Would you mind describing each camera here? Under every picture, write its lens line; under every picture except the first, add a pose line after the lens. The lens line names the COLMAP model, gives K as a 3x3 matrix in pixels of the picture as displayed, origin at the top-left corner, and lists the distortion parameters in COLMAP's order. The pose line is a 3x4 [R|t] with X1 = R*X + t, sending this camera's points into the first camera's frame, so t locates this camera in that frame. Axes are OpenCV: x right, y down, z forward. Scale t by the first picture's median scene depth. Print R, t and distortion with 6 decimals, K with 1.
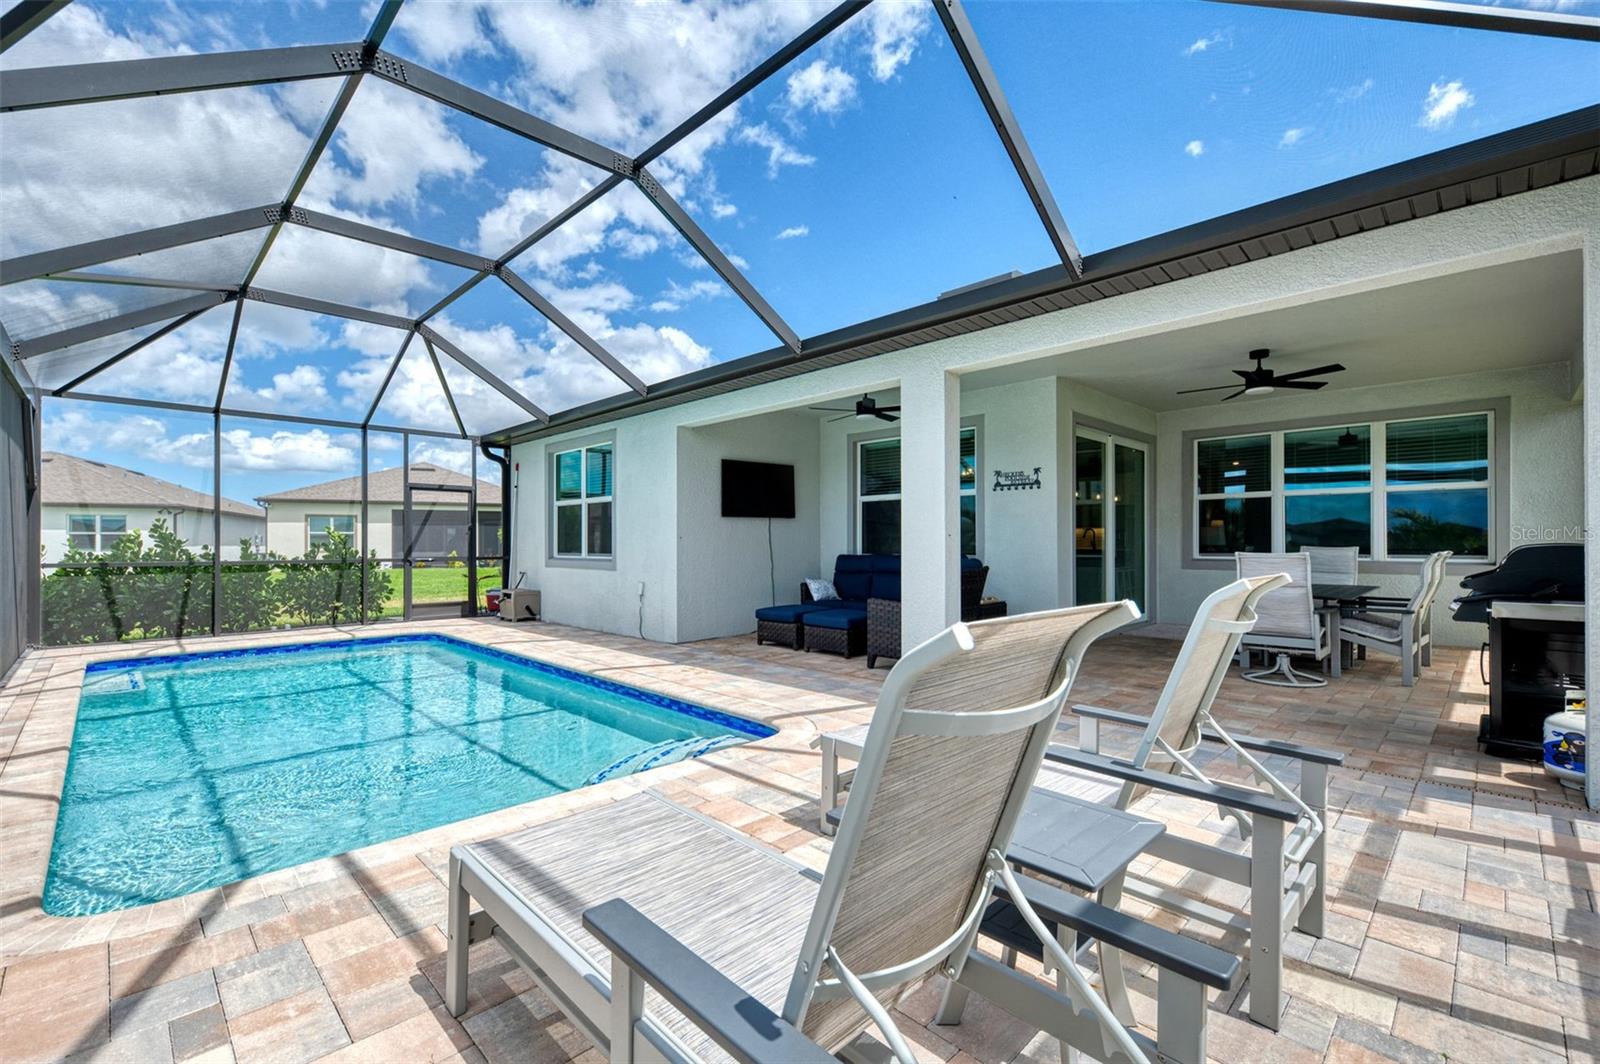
lens RADIAL K [[683.5, 0, 801.6], [0, 683.5, 539.8], [0, 0, 1]] dist [-0.000712, -0.008846]
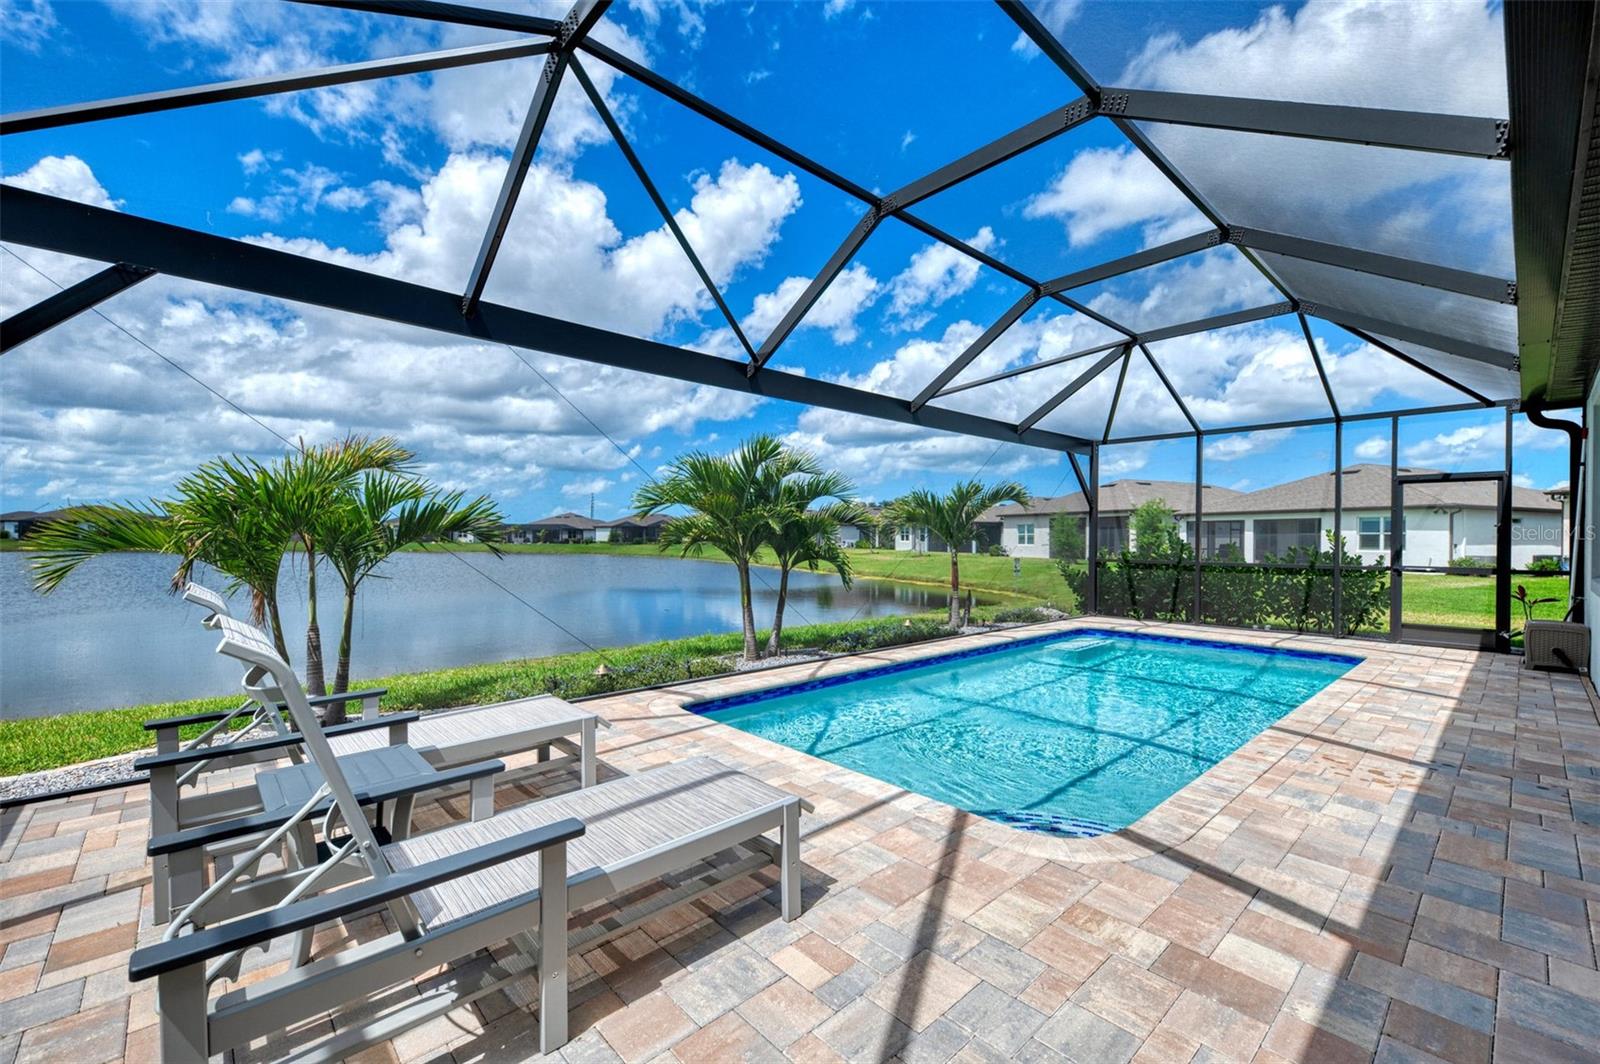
lens RADIAL K [[661.1, 0, 800.0], [0, 661.1, 532.0], [0, 0, 1]] dist [0.000850, 0.000089]
pose [[-0.043436, -0.008149, -0.999023, 0.257249], [-0.001666, 0.999966, -0.008084, -0.007528], [0.999055, 0.001313, -0.043448, 0.310150]]
